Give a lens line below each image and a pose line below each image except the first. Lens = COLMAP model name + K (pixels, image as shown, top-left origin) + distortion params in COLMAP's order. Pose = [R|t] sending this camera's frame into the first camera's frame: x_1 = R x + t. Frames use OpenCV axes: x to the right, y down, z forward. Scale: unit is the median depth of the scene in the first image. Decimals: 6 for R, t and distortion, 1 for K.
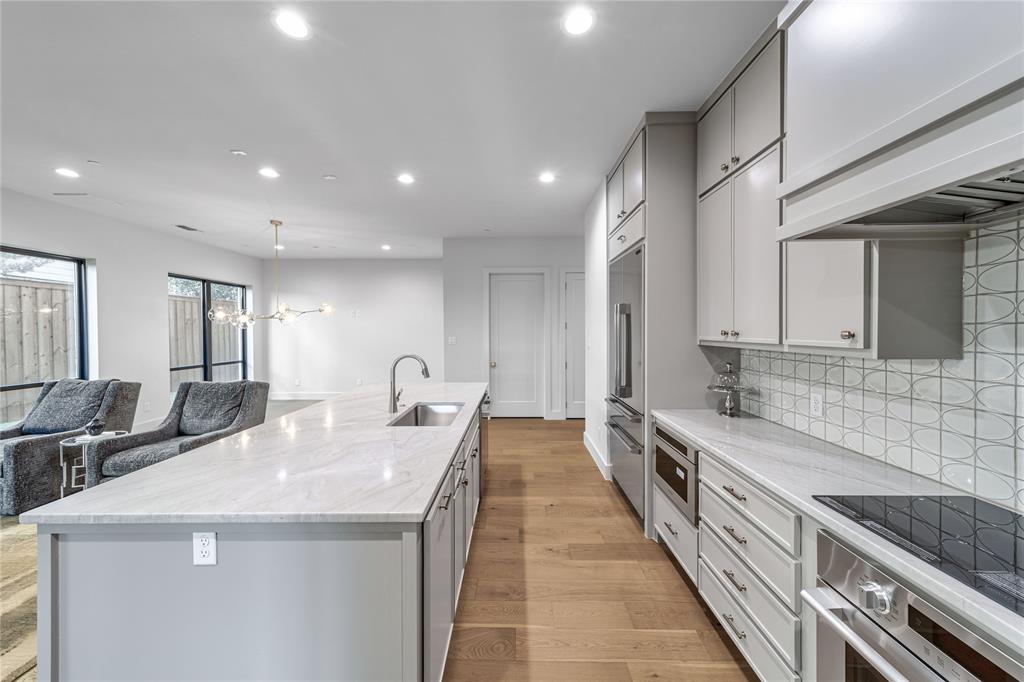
lens RADIAL K [[359.2, 0, 508.3], [0, 359.2, 335.3], [0, 0, 1]] dist [0.005990, 0.000084]
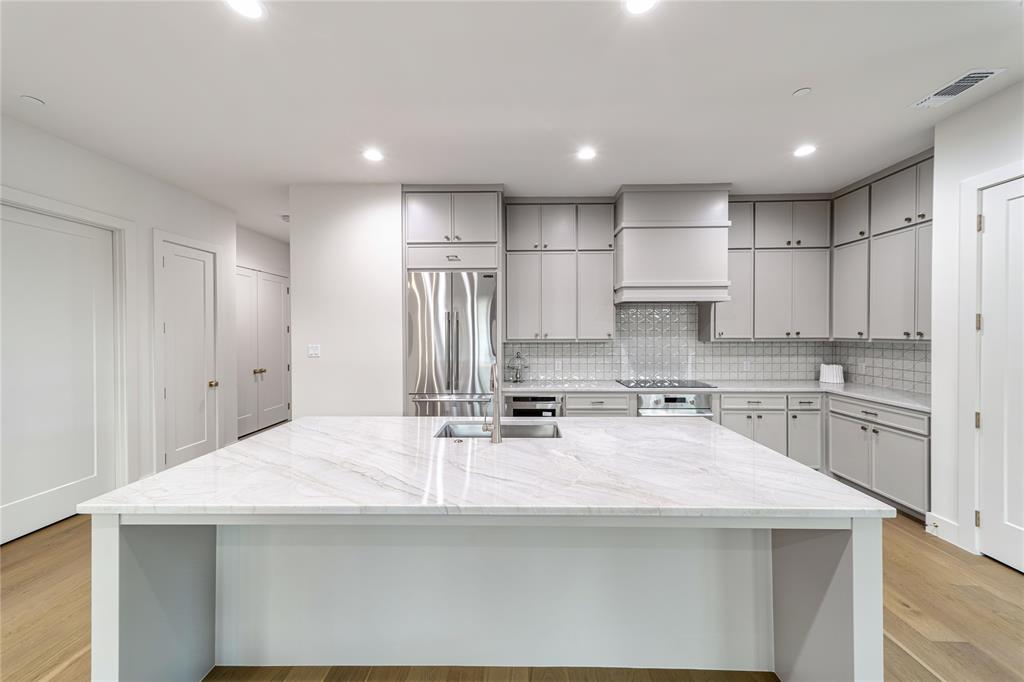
lens RADIAL K [[359.2, 0, 516.5], [0, 359.2, 337.7], [0, 0, 1]] dist [0.005990, 0.000084]
pose [[-0.002359, -0.007998, 0.999965, -1.201795], [0.020522, 0.999757, 0.008045, -0.008091], [-0.999787, 0.020540, -0.002195, 1.069079]]
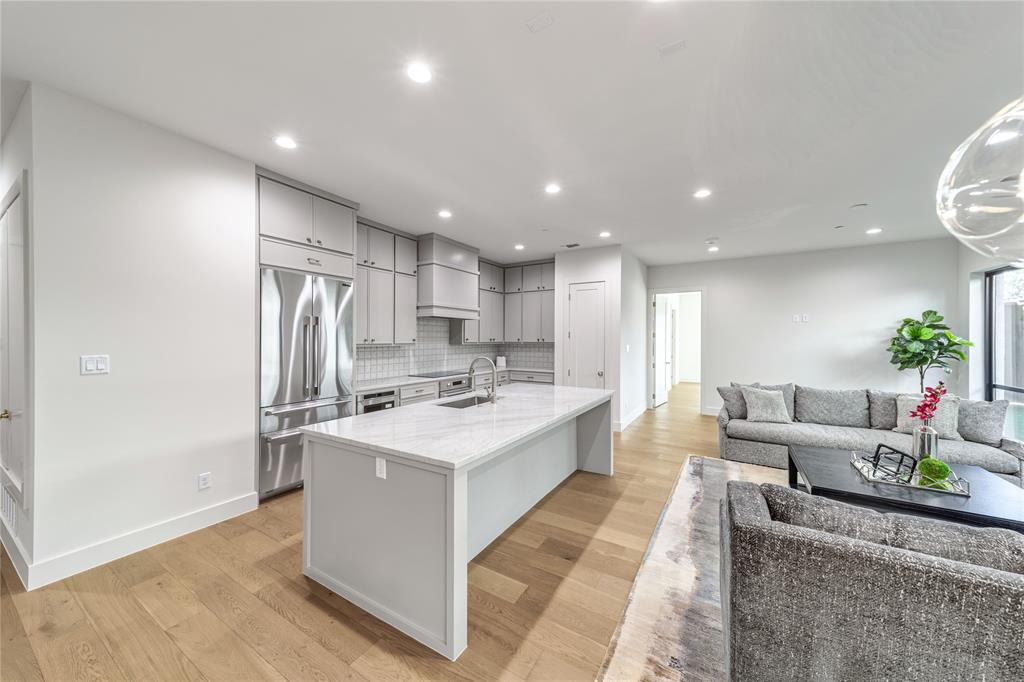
lens RADIAL K [[359.2, 0, 515.0], [0, 359.2, 339.4], [0, 0, 1]] dist [0.005990, 0.000084]
pose [[-0.870317, 0.003947, 0.492476, -1.138134], [0.012035, 0.999840, 0.013256, -0.025637], [-0.492344, 0.017464, -0.870225, 2.305063]]
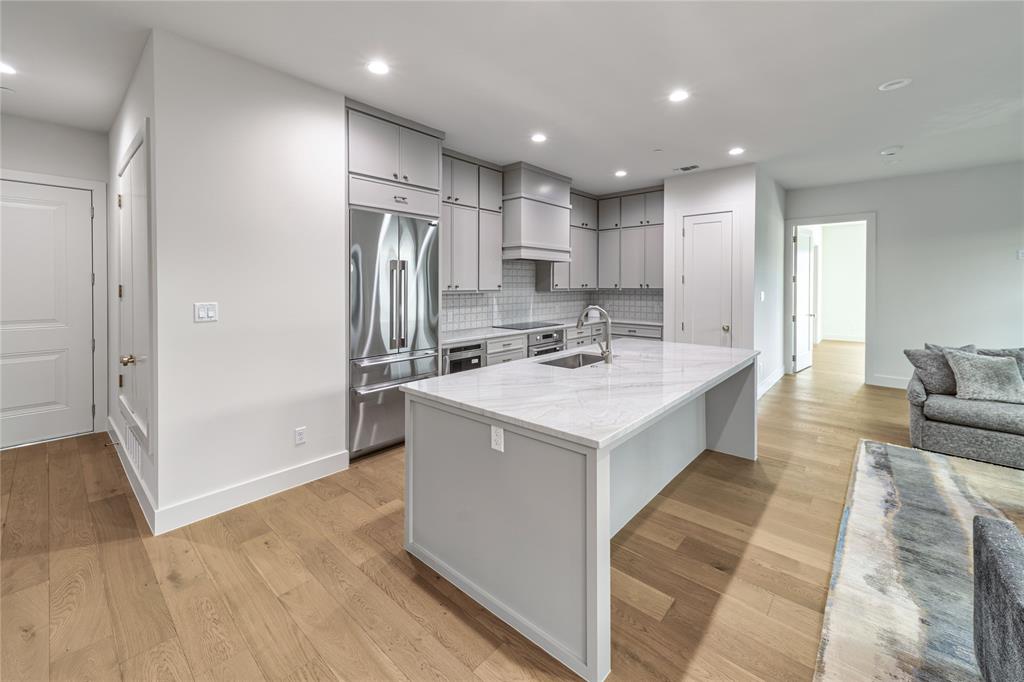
lens RADIAL K [[412.7, 0, 516.9], [0, 412.7, 288.0], [0, 0, 1]] dist [0.007055, -0.000570]
pose [[-0.765997, 0.001183, 0.642843, -0.998289], [0.016372, 0.999710, 0.017668, -0.027834], [-0.642635, 0.024059, -0.765794, 2.324692]]
